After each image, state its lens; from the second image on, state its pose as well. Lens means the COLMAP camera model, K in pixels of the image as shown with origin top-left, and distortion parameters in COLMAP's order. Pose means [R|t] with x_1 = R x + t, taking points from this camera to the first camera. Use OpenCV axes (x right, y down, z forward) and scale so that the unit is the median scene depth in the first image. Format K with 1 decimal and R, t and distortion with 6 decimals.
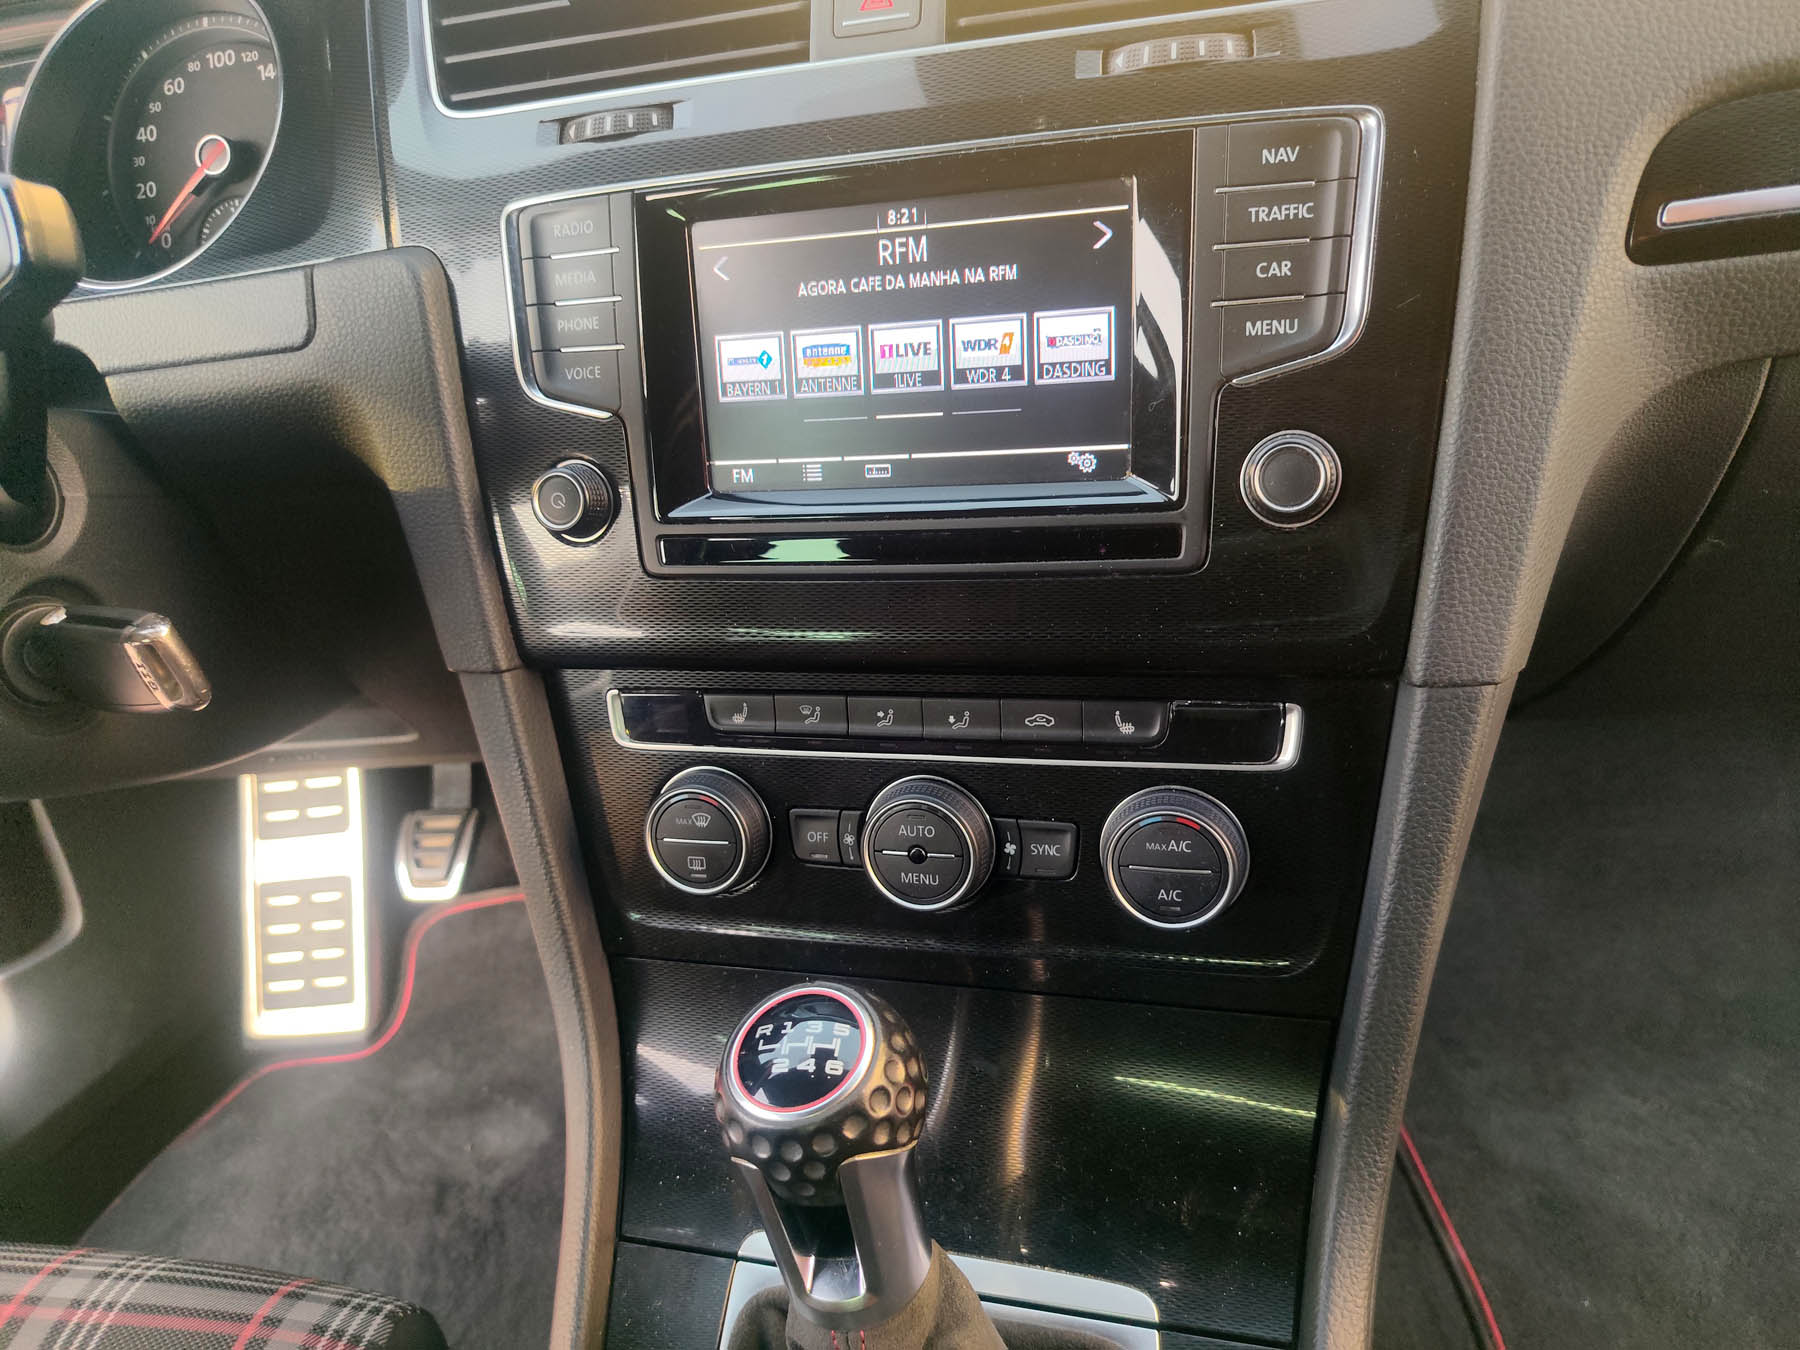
lens RADIAL K [[1267.8, 0, 900.0], [0, 1267.8, 667.0], [0, 0, 1]] dist [0.018077, -0.015979]
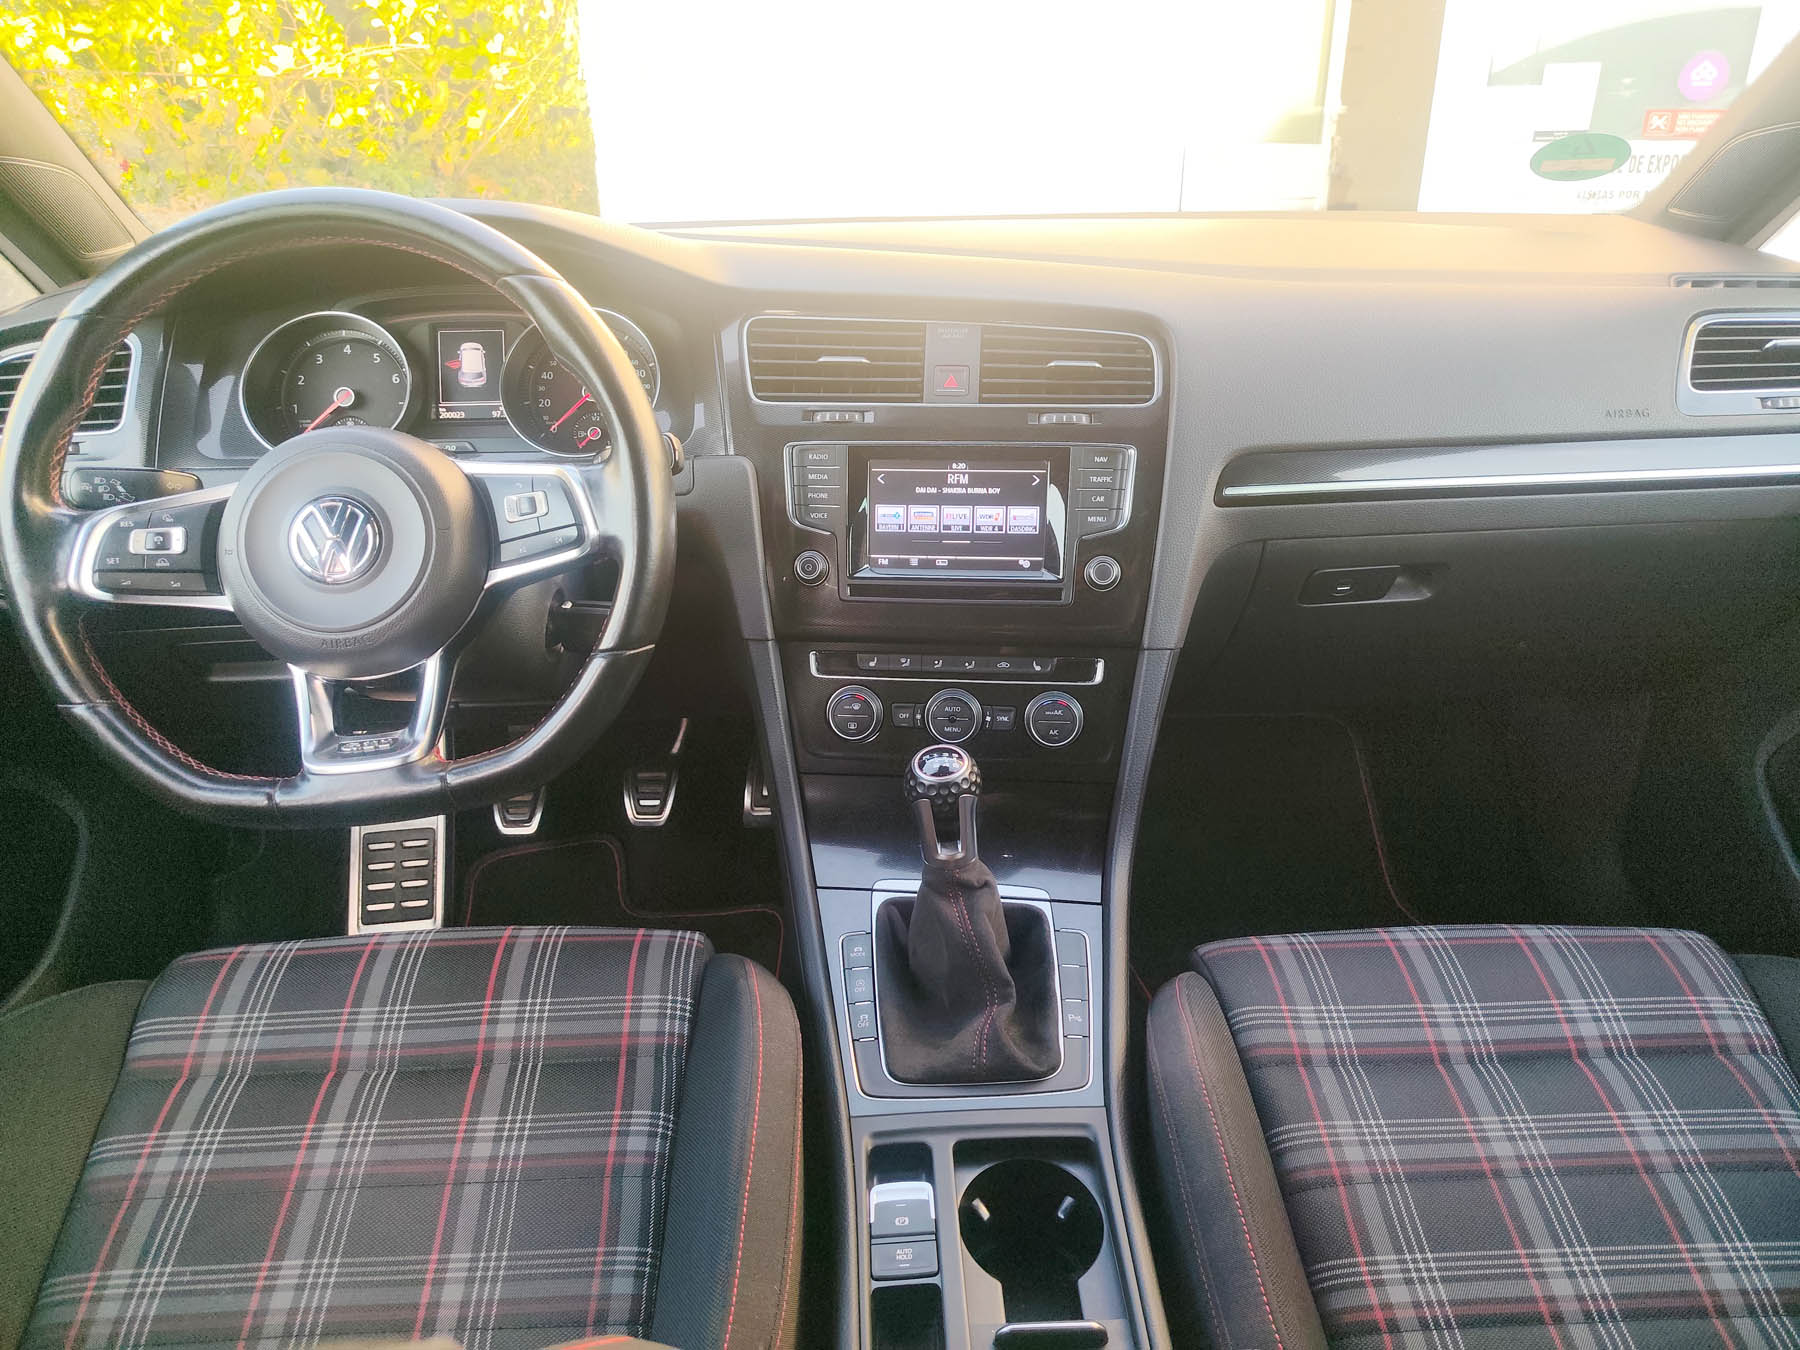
lens RADIAL K [[1267.8, 0, 906.4], [0, 1267.8, 676.6], [0, 0, 1]] dist [0.018077, -0.015979]
pose [[0.975304, 0.042640, 0.216710, -0.642232], [-0.023334, 0.995589, -0.090877, 0.308681], [-0.219629, 0.083576, 0.971997, -1.444414]]
